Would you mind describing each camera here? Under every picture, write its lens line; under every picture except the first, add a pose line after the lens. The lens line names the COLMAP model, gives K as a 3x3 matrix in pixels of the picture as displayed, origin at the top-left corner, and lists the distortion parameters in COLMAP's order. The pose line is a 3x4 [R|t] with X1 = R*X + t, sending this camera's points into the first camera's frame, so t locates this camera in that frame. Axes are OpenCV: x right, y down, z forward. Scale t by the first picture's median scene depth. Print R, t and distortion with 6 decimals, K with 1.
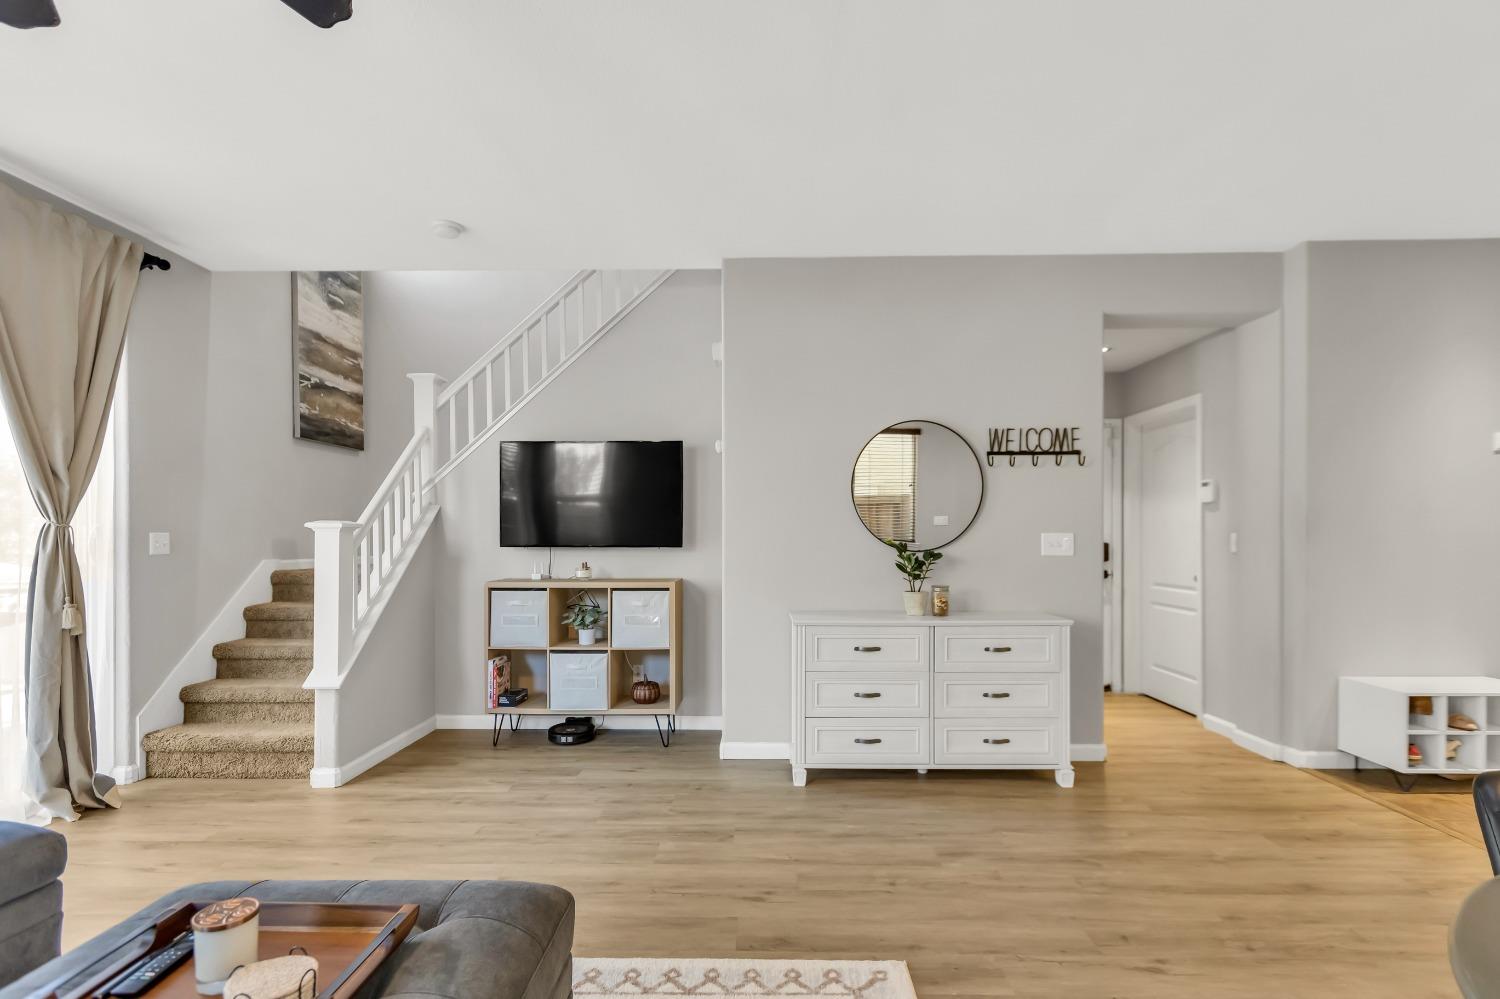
lens RADIAL K [[706.5, 0, 750.2], [0, 706.5, 533.5], [0, 0, 1]] dist [0.008740, -0.002492]
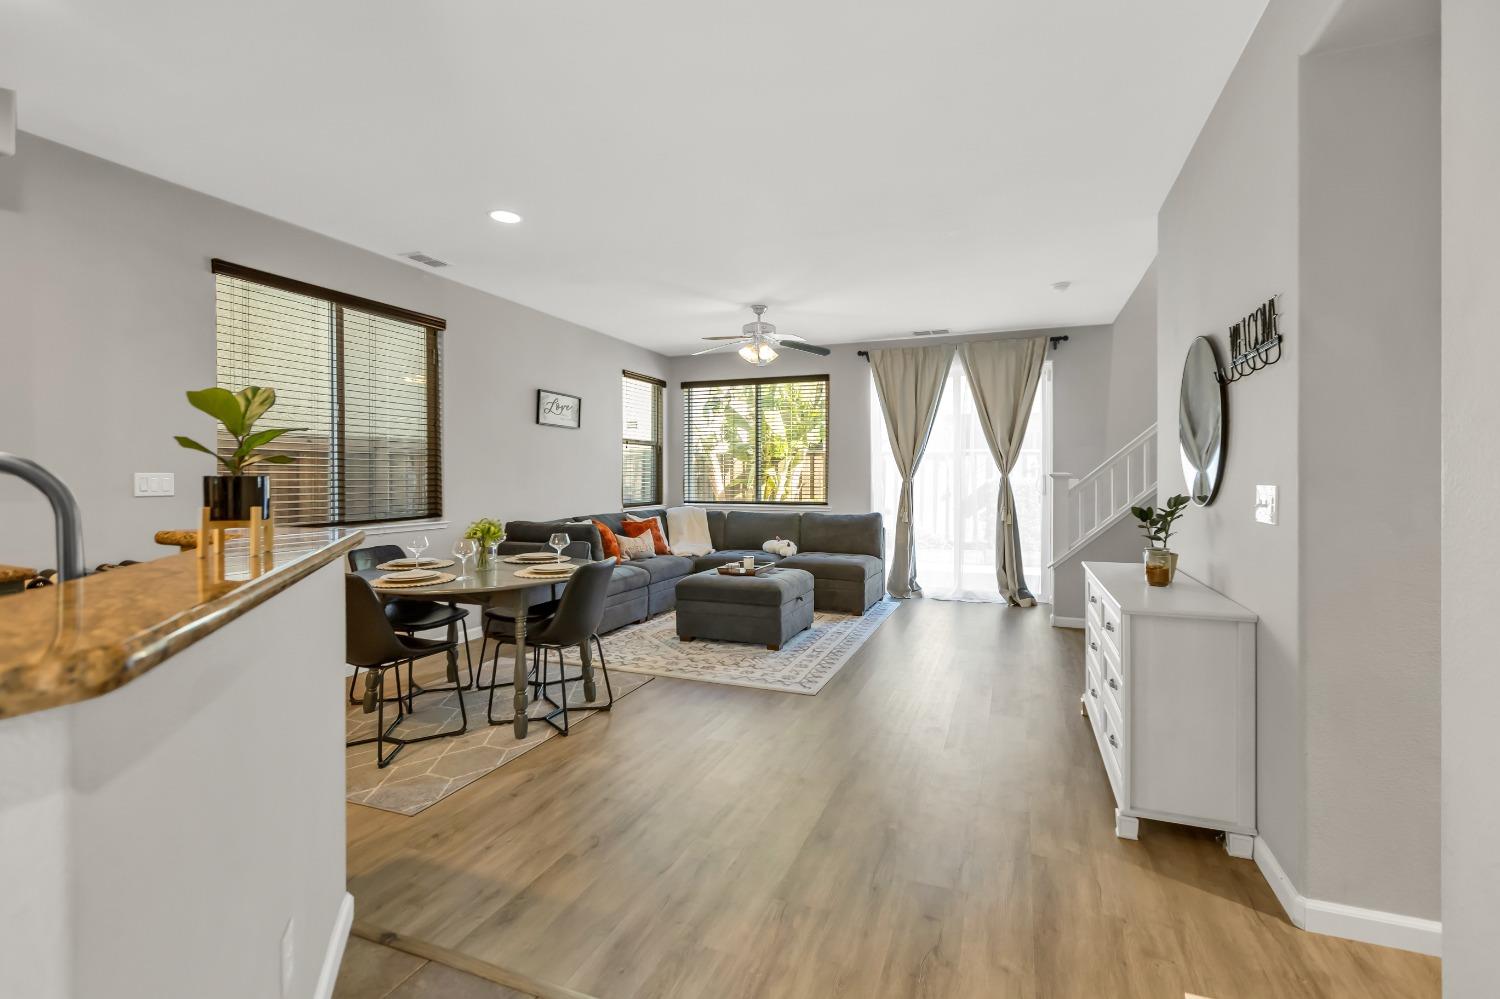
lens RADIAL K [[667.7, 0, 748.7], [0, 667.7, 490.0], [0, 0, 1]] dist [-0.000569, -0.000487]
pose [[-0.356462, 0.020082, -0.934094, 1.084003], [0.003598, 0.999791, 0.020121, -0.010155], [0.934303, 0.003812, -0.356460, 0.789869]]
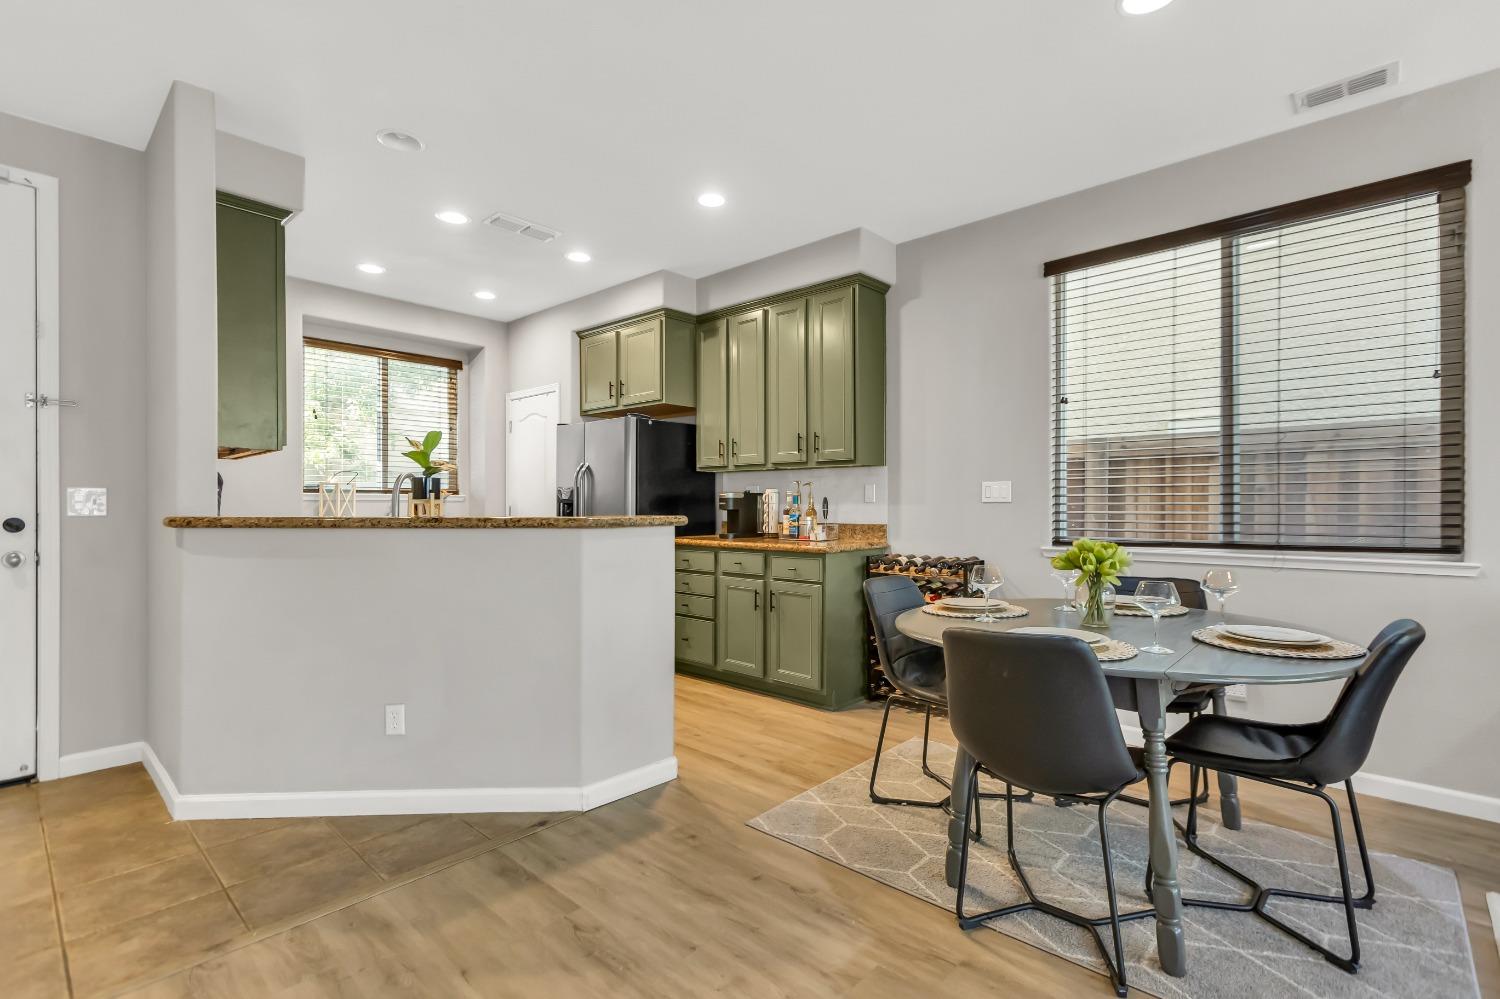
lens RADIAL K [[678.7, 0, 750.3], [0, 678.7, 509.3], [0, 0, 1]] dist [0.003808, -0.000341]
pose [[-0.750392, -0.001232, 0.660992, 0.176787], [0.001207, 0.999994, 0.003234, 0.018941], [-0.660992, 0.003225, -0.750386, 0.731713]]
